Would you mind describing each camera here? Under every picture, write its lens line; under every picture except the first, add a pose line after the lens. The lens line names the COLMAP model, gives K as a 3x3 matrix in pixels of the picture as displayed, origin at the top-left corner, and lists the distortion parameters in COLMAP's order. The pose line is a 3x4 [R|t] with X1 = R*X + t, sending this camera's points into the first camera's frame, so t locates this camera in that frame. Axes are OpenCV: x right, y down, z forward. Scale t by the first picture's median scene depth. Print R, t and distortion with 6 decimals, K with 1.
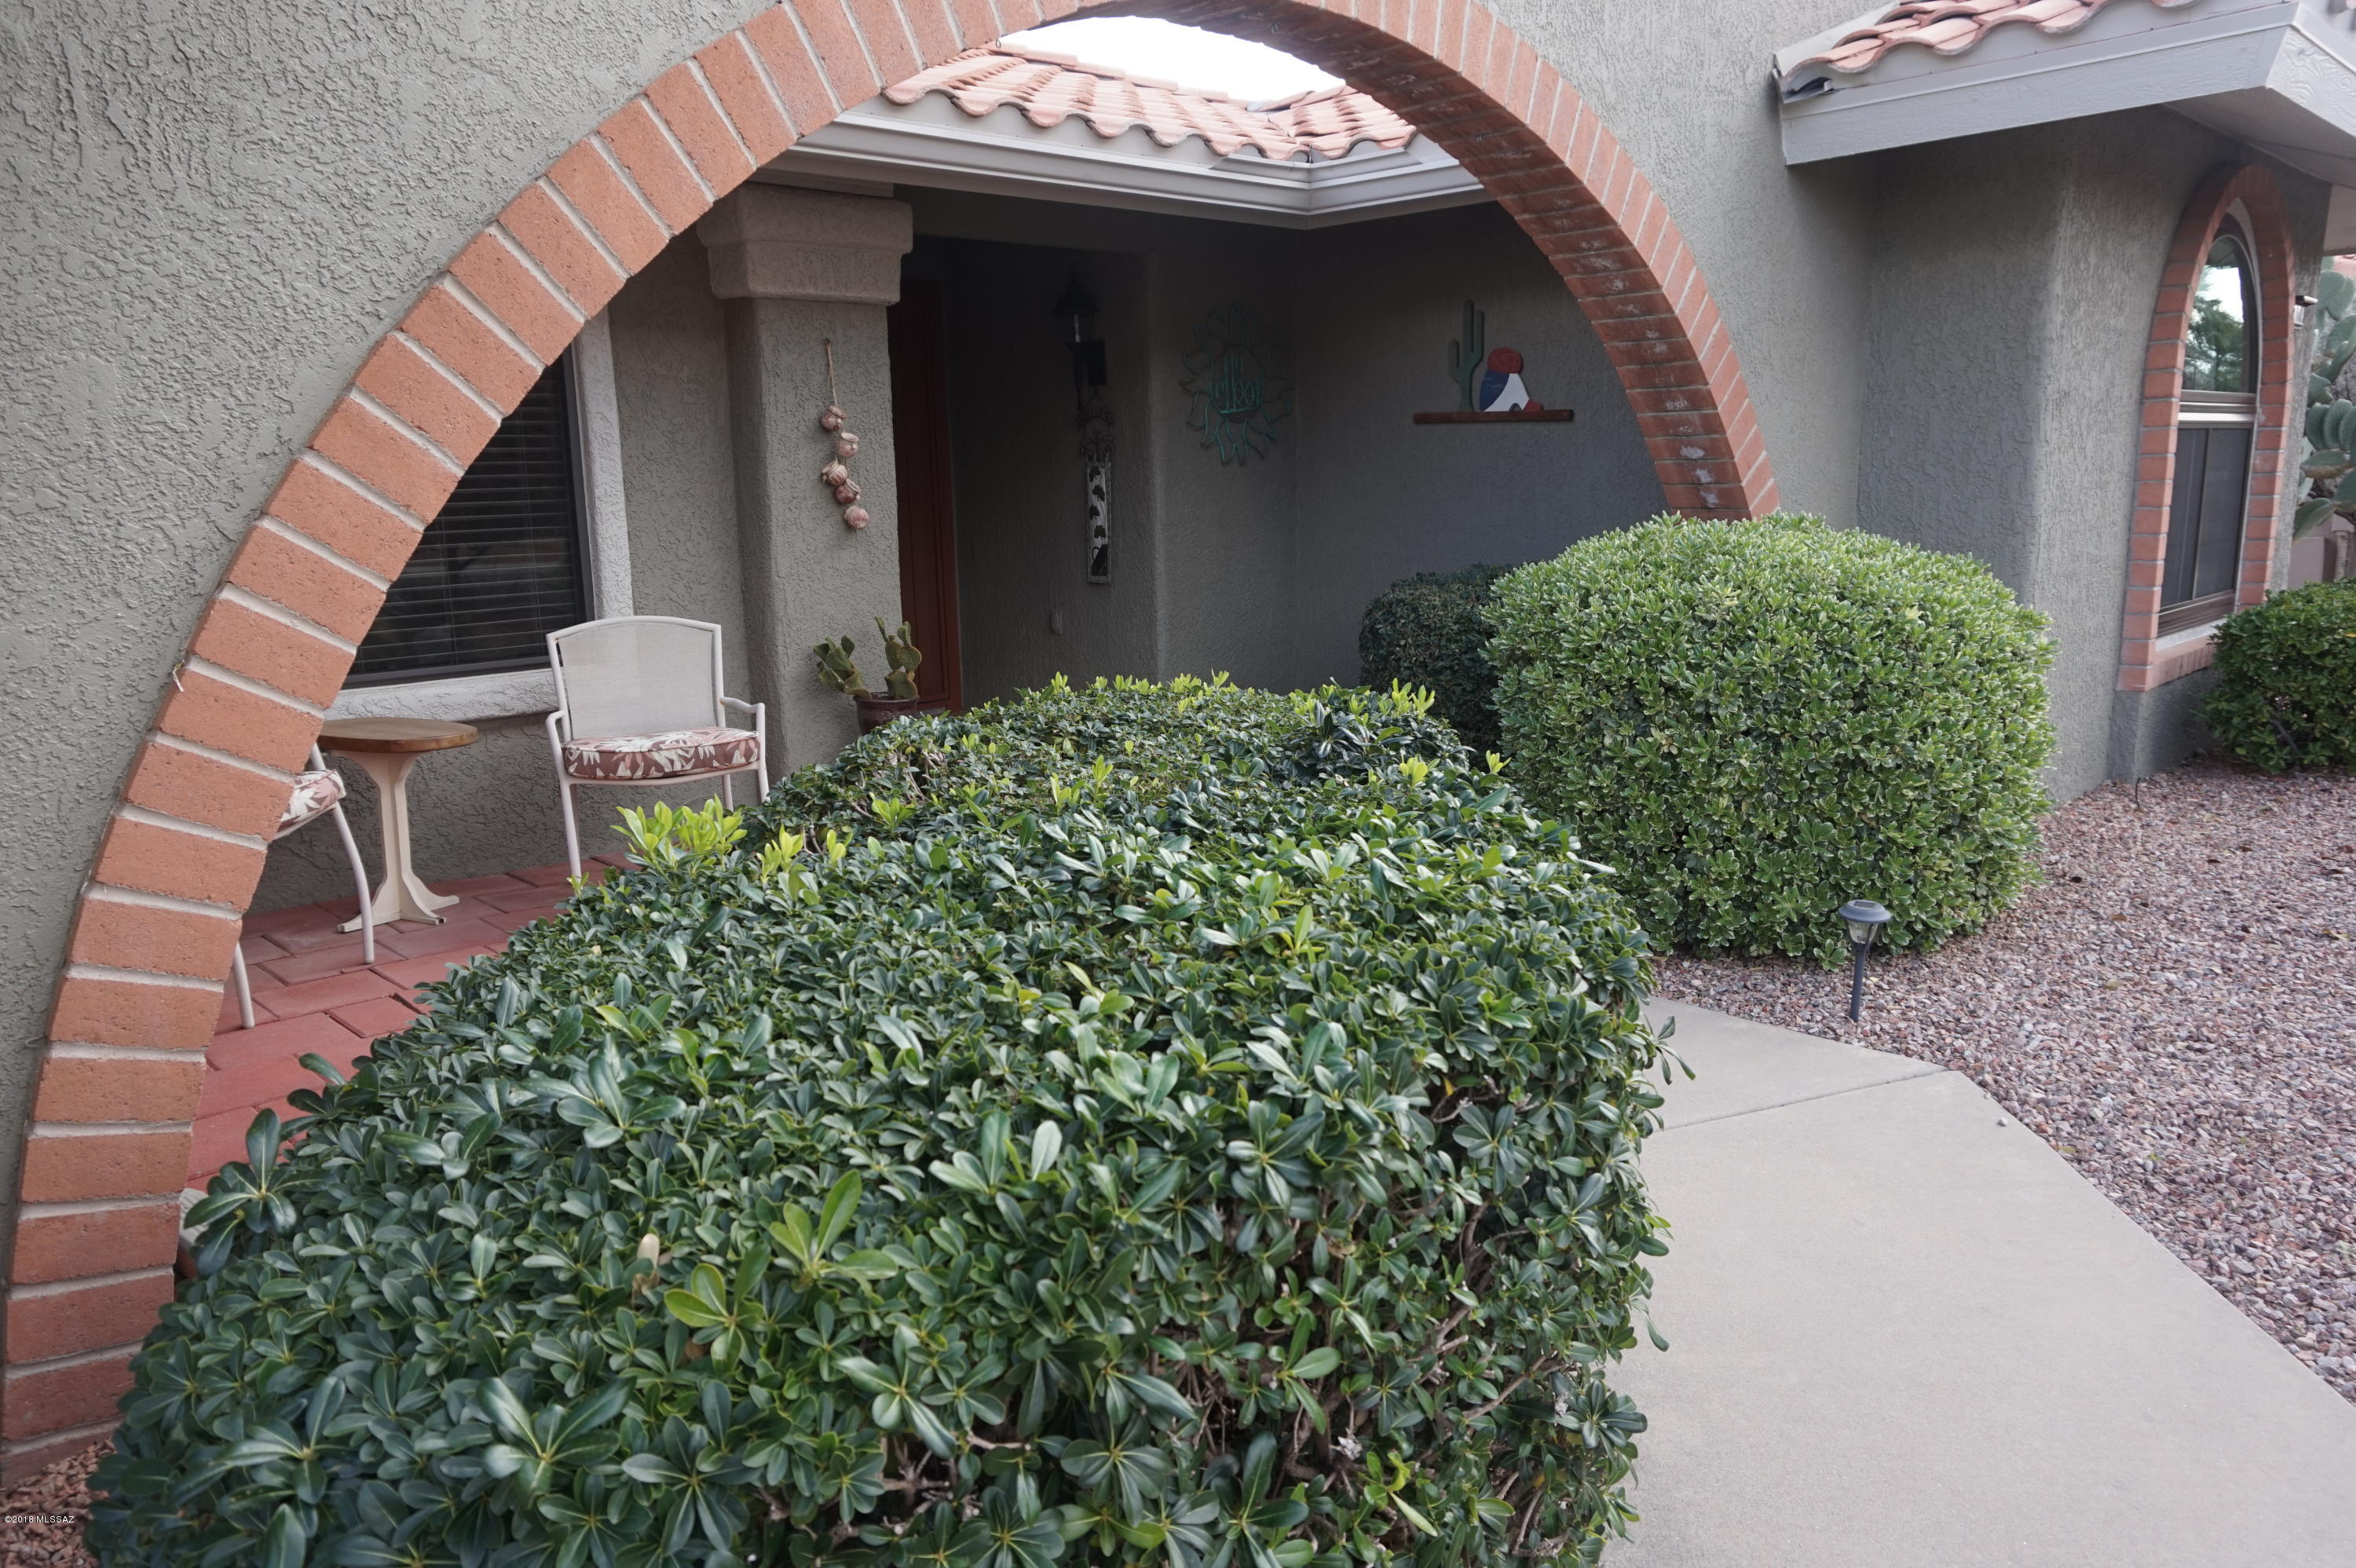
lens RADIAL K [[1591.9, 0, 1178.0], [0, 1591.9, 784.0], [0, 0, 1]] dist [-0.044946, 0.038501]
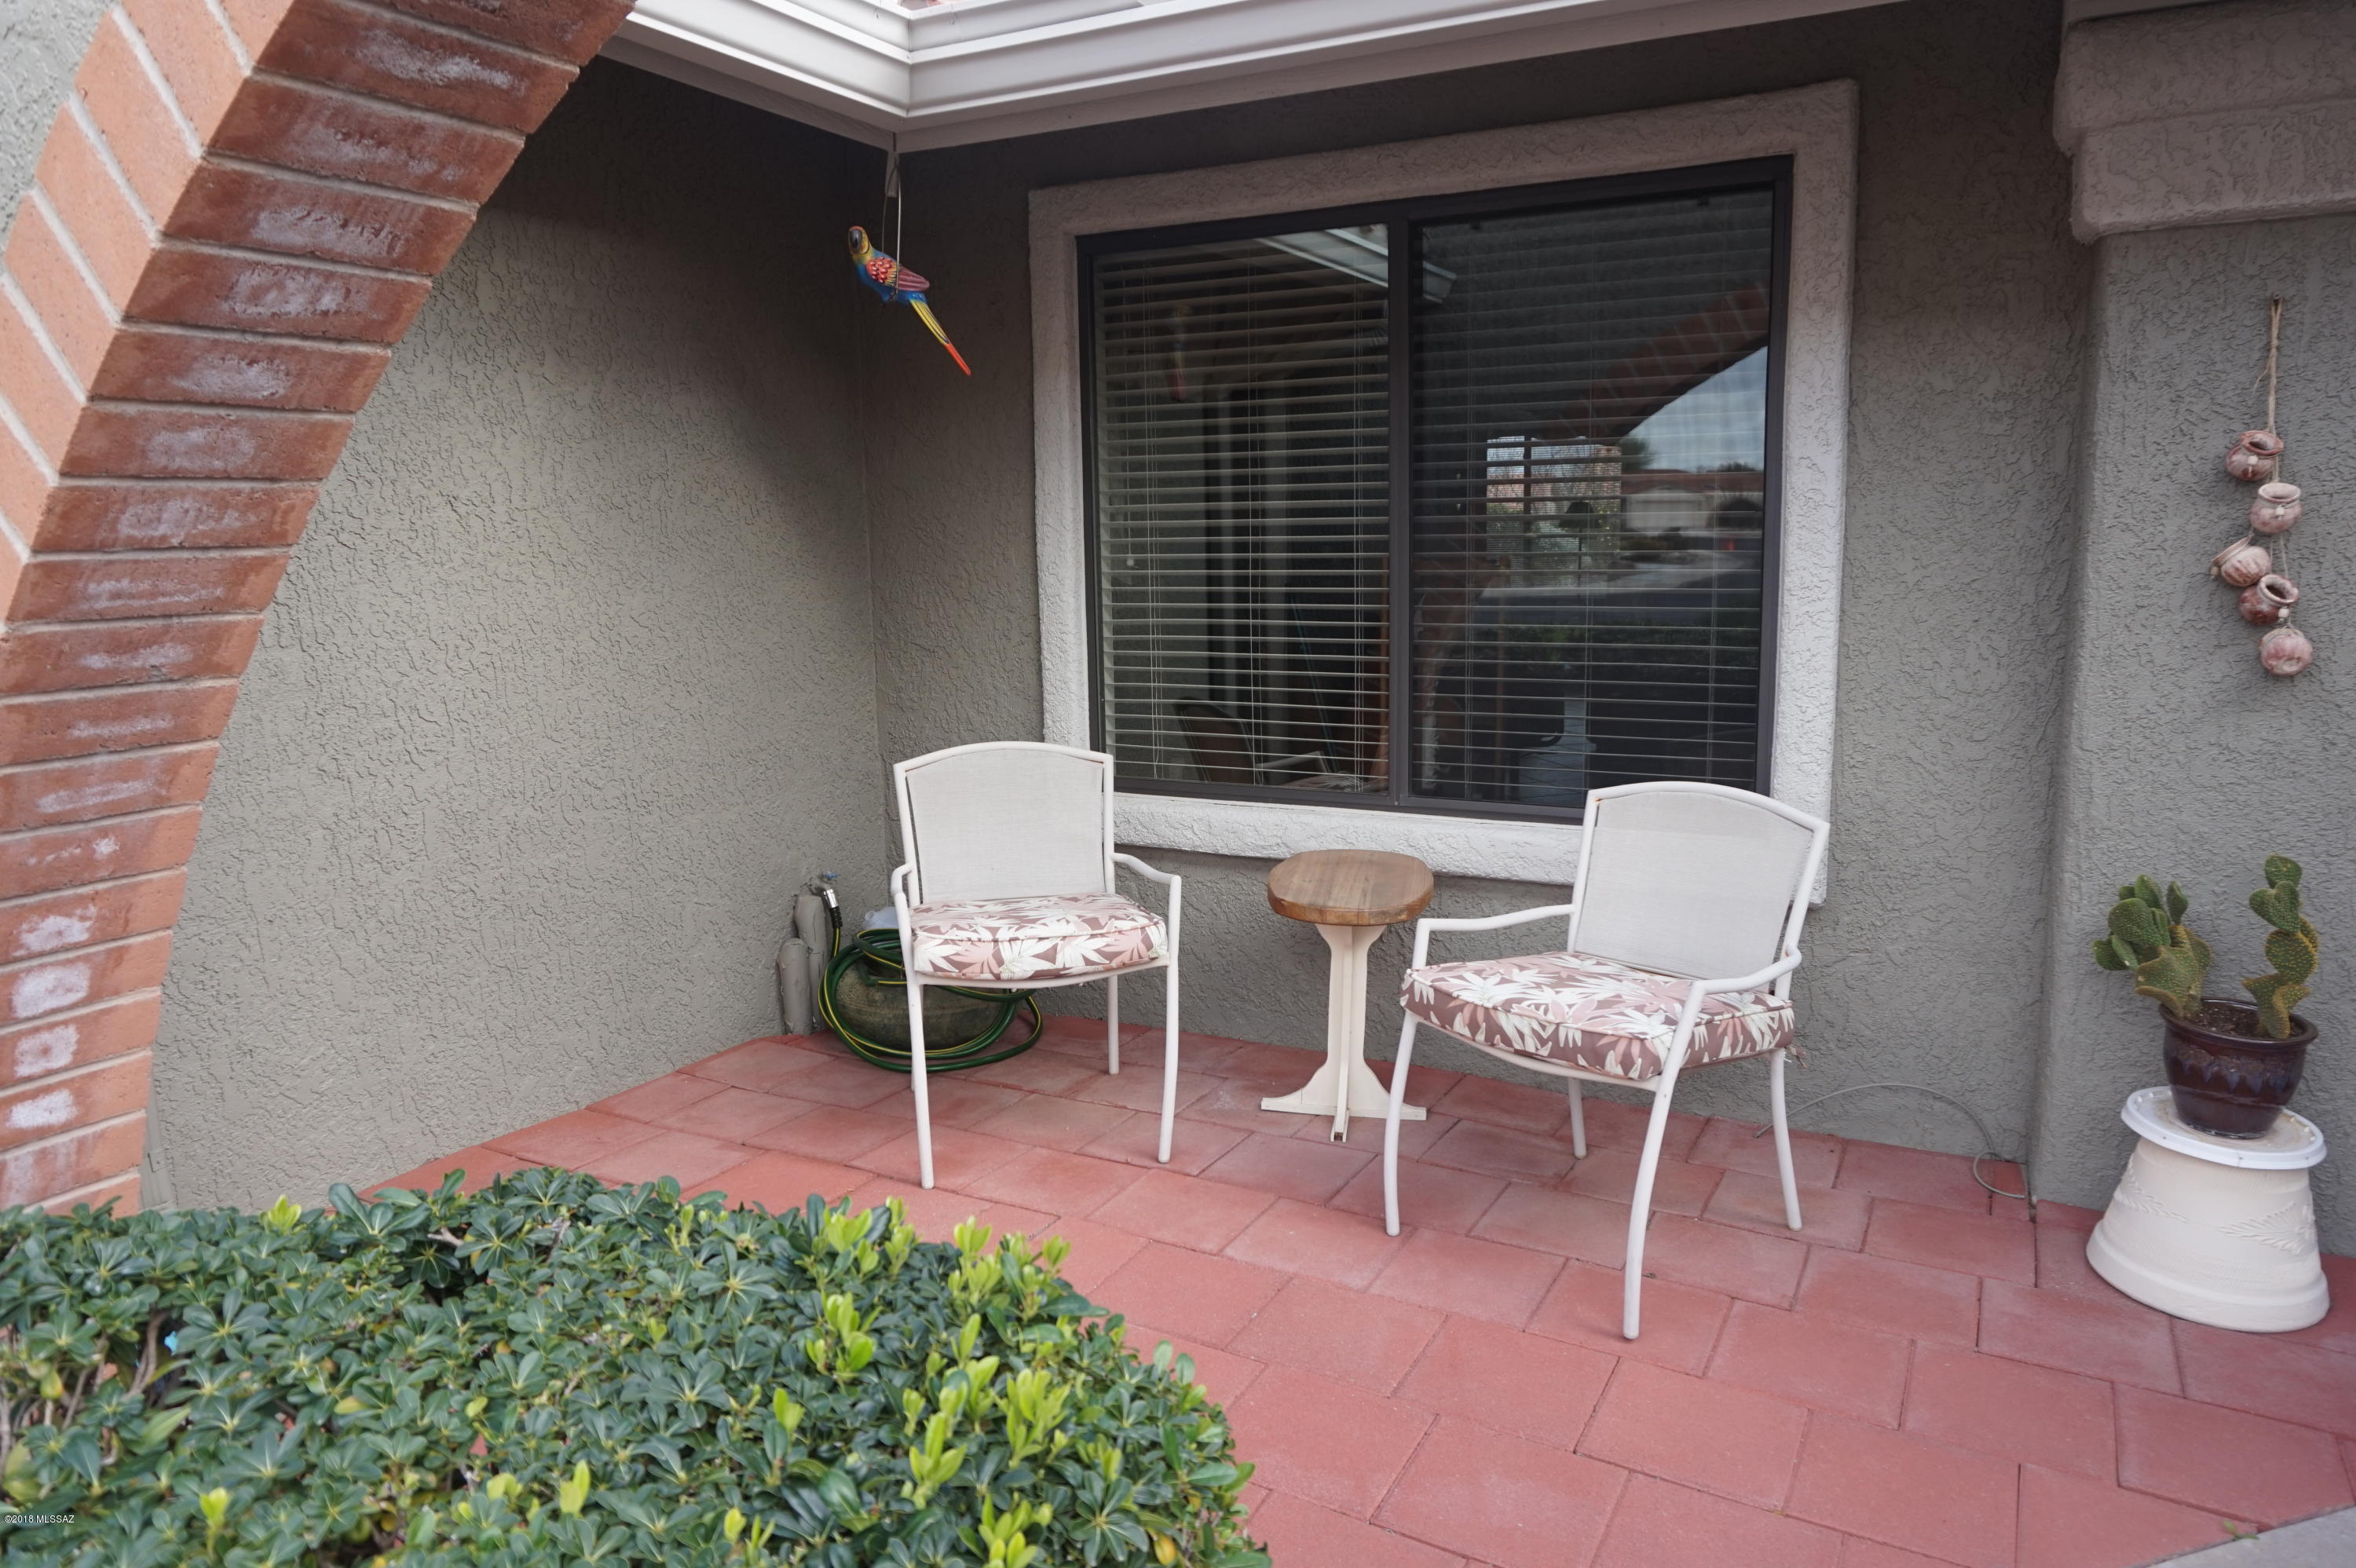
lens RADIAL K [[1591.9, 0, 1178.0], [0, 1591.9, 784.0], [0, 0, 1]] dist [-0.044946, 0.038501]
pose [[0.318594, 0.163836, -0.933625, 0.157881], [-0.180037, 0.977479, 0.110095, -0.124513], [0.930637, 0.133011, 0.340916, 0.537244]]
